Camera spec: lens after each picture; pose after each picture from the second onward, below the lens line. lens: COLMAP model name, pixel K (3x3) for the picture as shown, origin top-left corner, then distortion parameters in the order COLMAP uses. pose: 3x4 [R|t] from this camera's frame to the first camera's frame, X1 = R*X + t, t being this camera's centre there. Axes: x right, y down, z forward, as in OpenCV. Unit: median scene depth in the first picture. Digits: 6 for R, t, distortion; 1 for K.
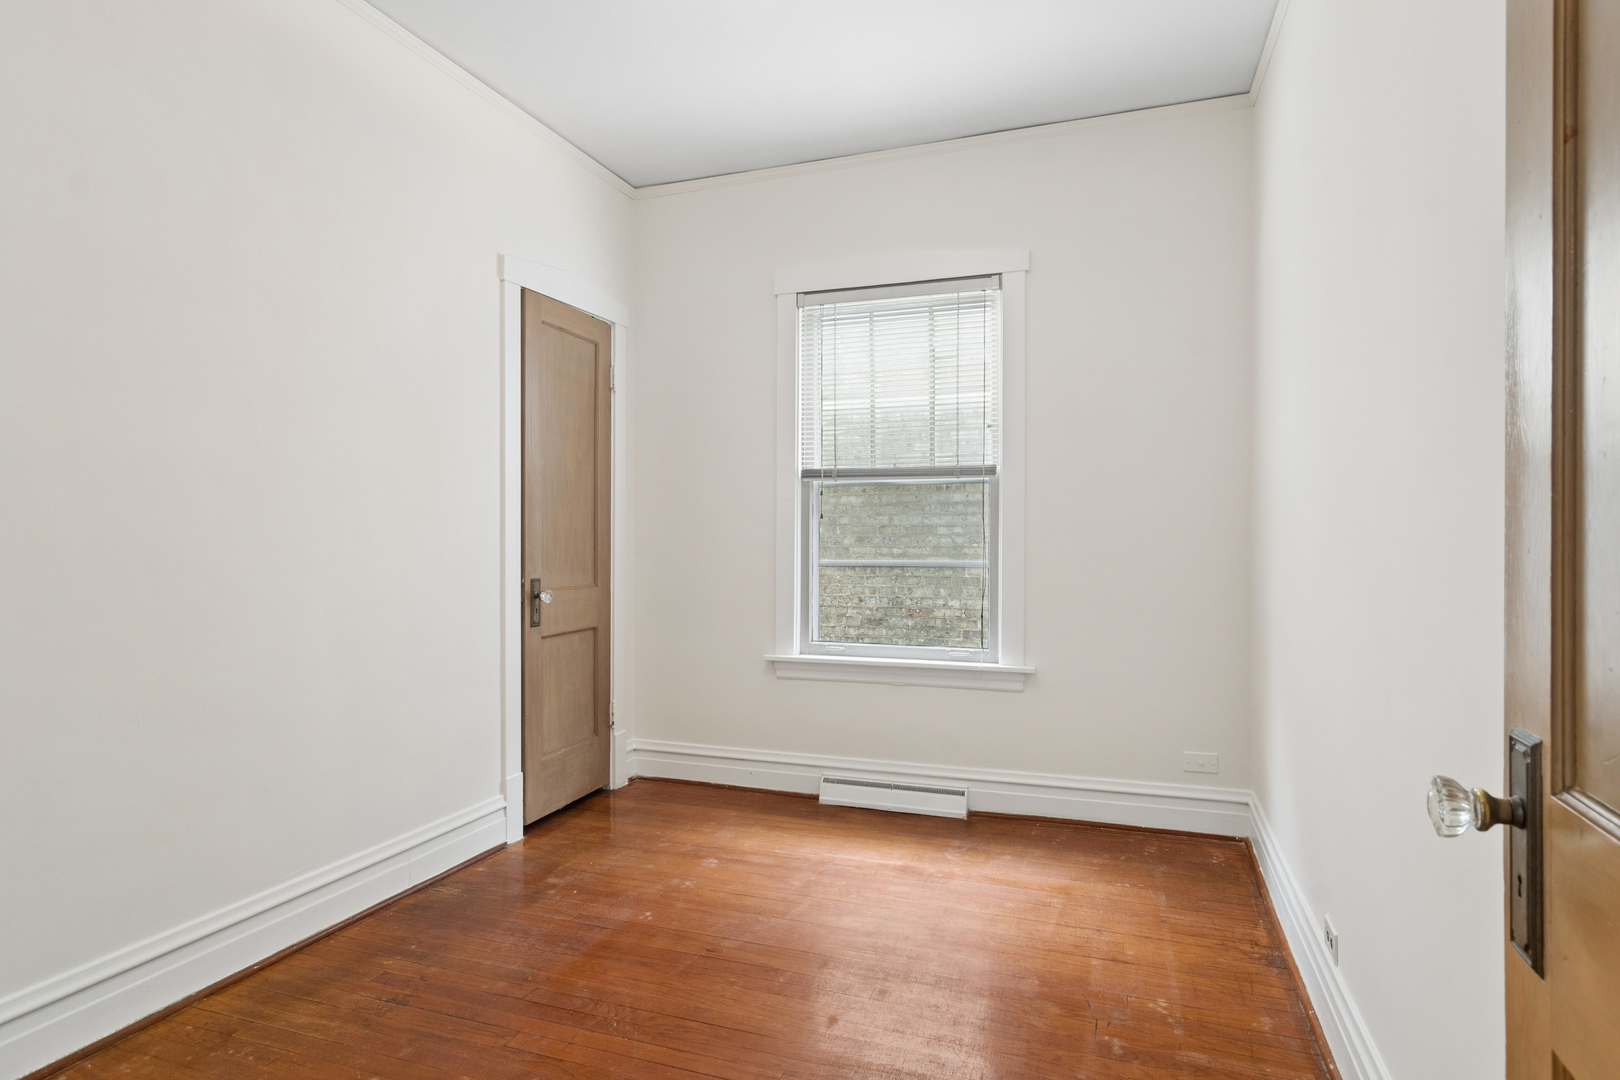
lens RADIAL K [[883.4, 0, 808.9], [0, 883.4, 536.5], [0, 0, 1]] dist [-0.000181, 0.000862]
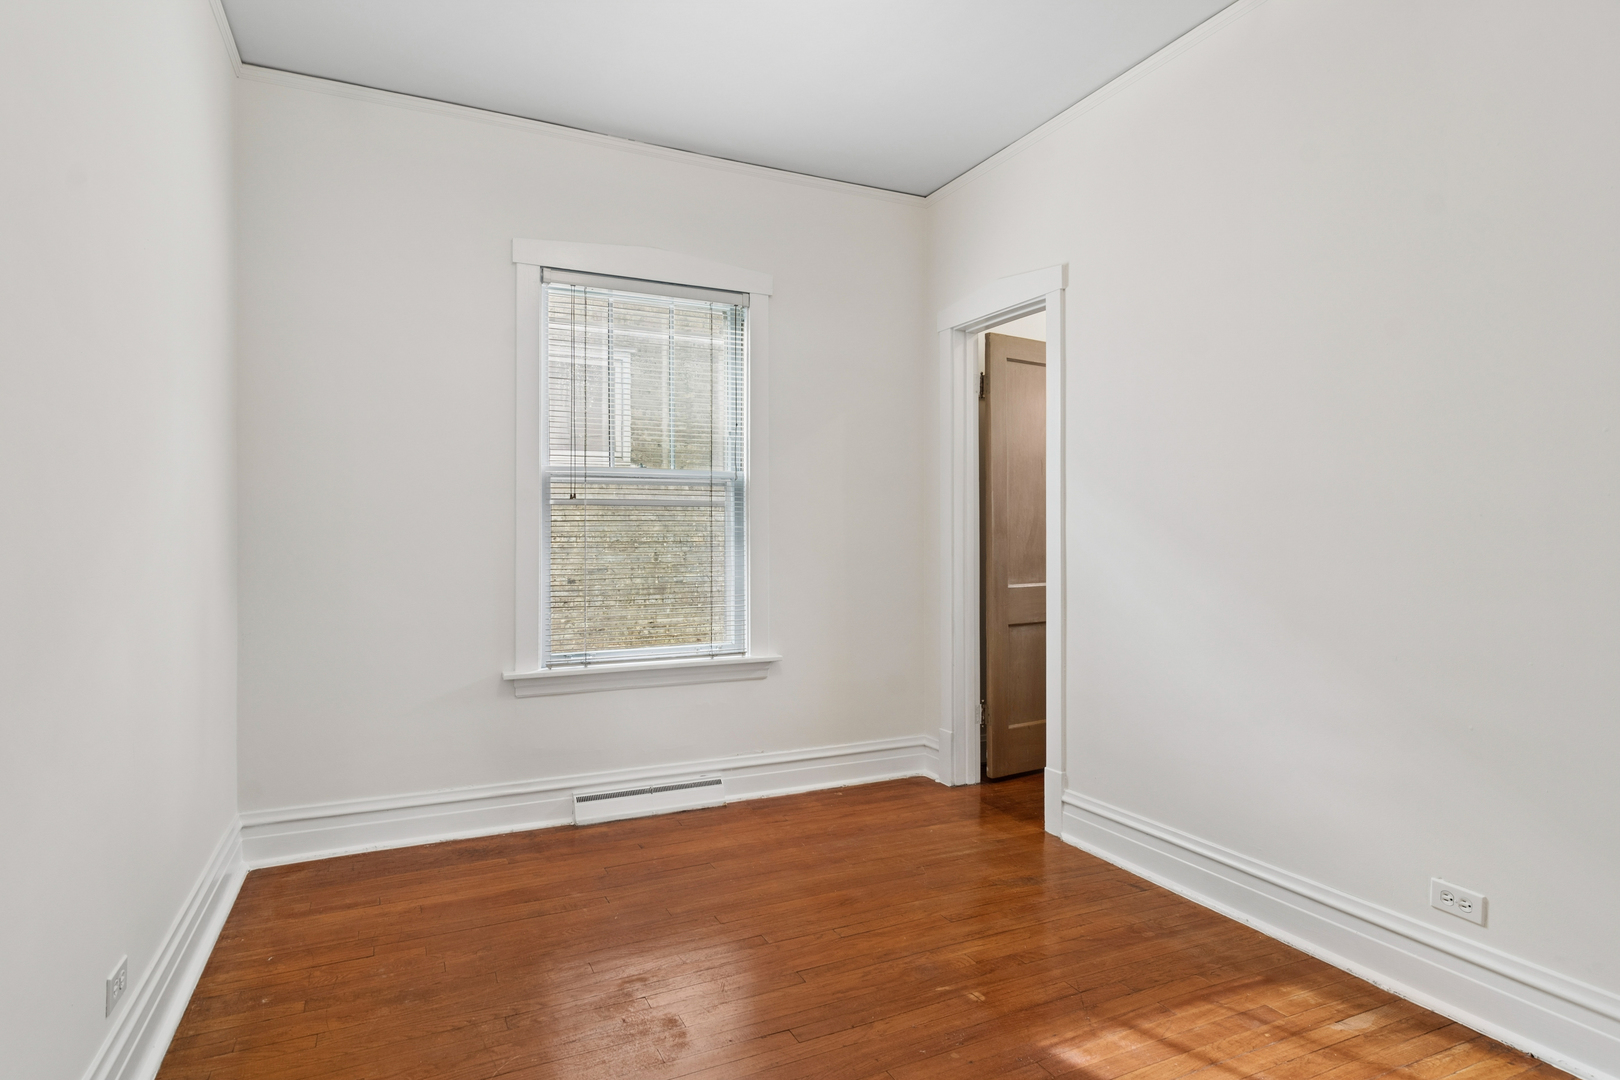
lens RADIAL K [[883.4, 0, 808.9], [0, 883.4, 536.5], [0, 0, 1]] dist [-0.000181, 0.000862]
pose [[0.714324, 0.001017, 0.699814, -0.464314], [0.001319, 0.999995, -0.002799, 0.001922], [-0.699813, 0.002923, 0.714320, 0.171685]]
